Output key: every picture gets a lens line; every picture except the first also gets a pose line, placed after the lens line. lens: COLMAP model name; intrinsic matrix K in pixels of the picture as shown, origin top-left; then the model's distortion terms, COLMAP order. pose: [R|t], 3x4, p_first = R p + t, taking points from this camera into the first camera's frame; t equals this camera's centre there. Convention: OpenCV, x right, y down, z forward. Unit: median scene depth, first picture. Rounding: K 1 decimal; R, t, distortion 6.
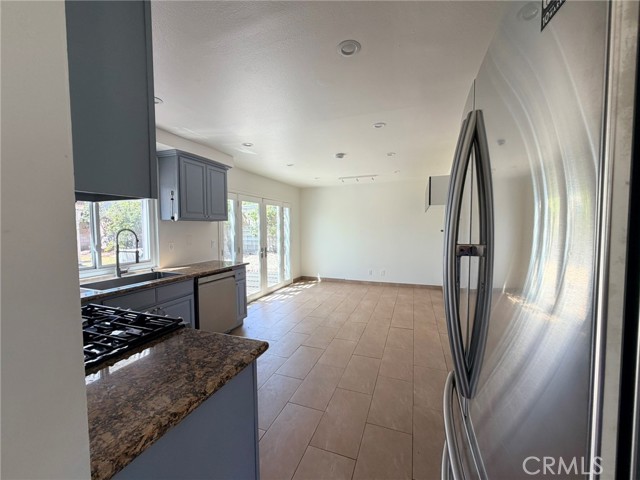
lens RADIAL K [[253.9, 0, 318.8], [0, 253.9, 239.2], [0, 0, 1]] dist [-0.000904, -0.000118]
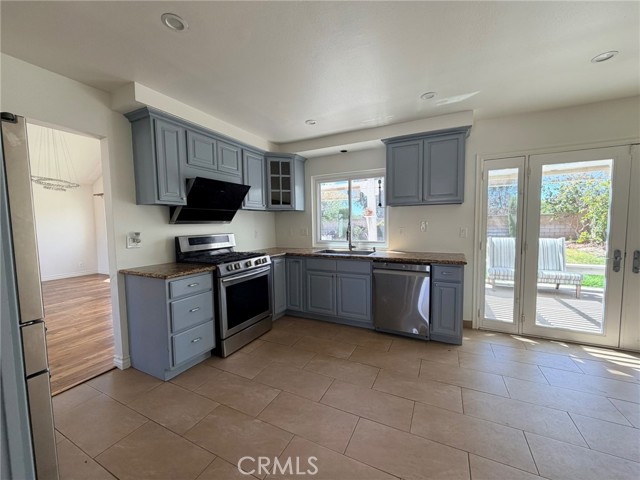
lens RADIAL K [[253.9, 0, 318.8], [0, 253.9, 239.2], [0, 0, 1]] dist [-0.000904, -0.000118]
pose [[-0.102341, 0.065338, -0.992601, 0.530208], [-0.032141, 0.997102, 0.068948, -0.001247], [0.994230, 0.038959, -0.099944, 0.818748]]
